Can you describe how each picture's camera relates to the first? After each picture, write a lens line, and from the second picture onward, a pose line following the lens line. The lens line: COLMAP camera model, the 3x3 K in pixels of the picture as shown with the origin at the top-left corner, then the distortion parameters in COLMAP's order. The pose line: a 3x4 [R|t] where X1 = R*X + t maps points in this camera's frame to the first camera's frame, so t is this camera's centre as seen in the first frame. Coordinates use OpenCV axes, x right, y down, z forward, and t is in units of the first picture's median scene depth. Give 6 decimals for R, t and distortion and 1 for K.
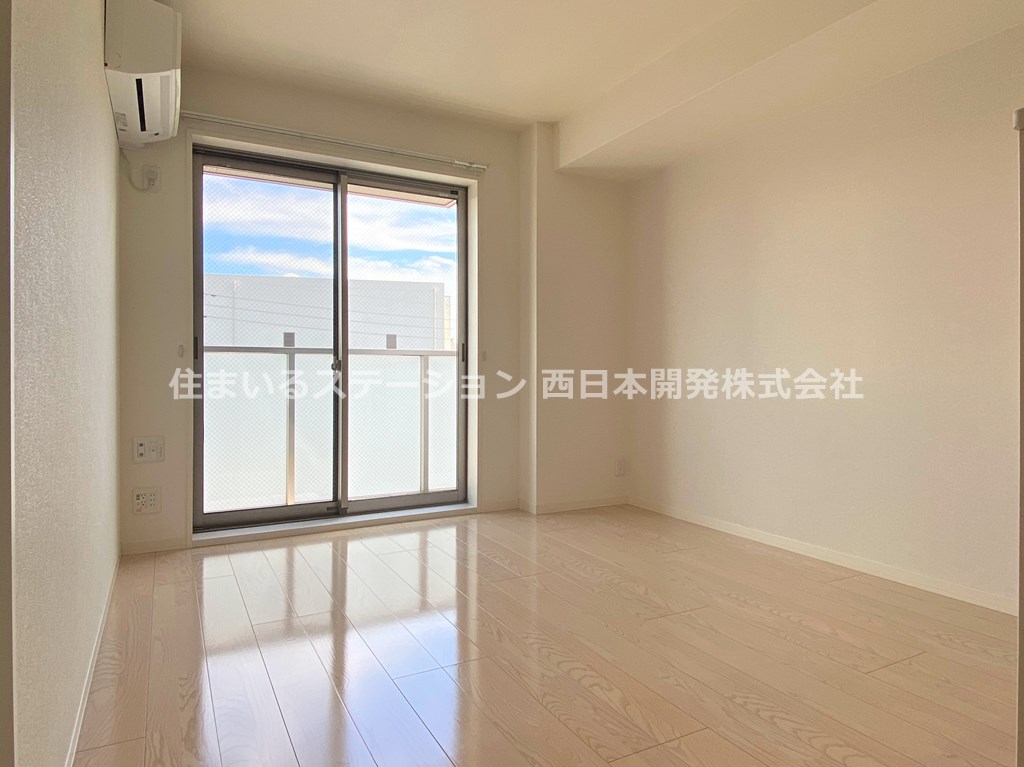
lens RADIAL K [[644.9, 0, 524.2], [0, 644.9, 357.3], [0, 0, 1]] dist [0.033752, -0.015091]
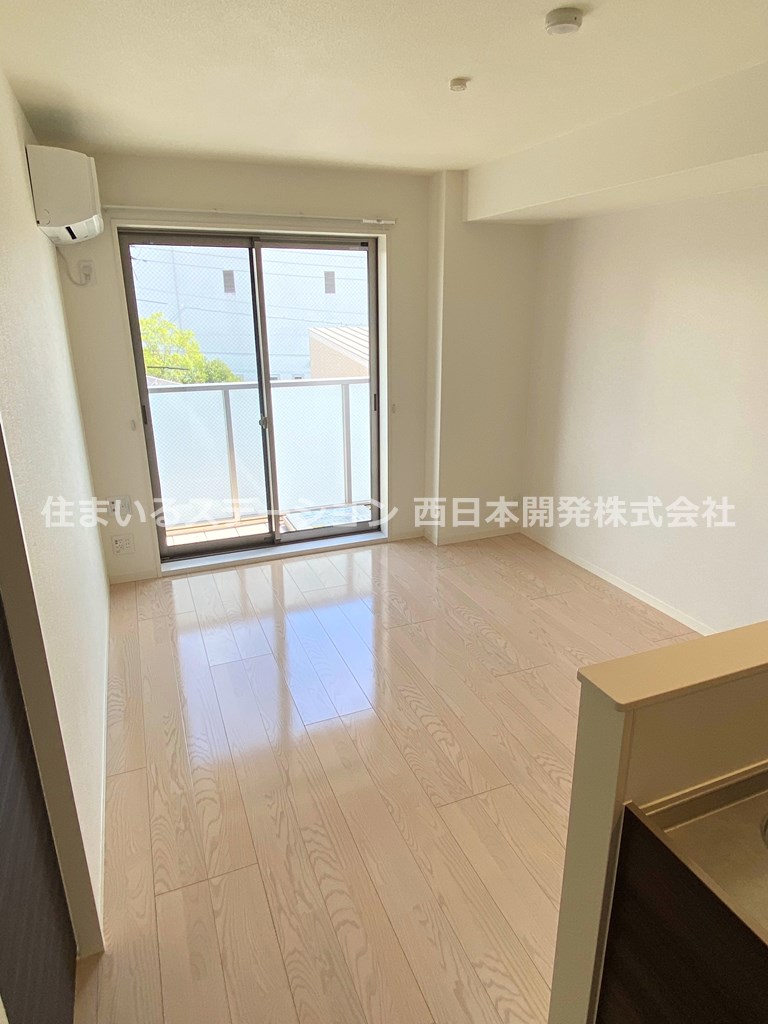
lens RADIAL K [[644.9, 0, 405.0], [0, 644.9, 482.7], [0, 0, 1]] dist [0.033752, -0.015091]
pose [[0.994875, 0.027755, -0.097228, 0.076337], [0.003100, 0.952763, 0.303700, -0.239120], [0.101064, -0.302445, 0.947794, -0.094857]]
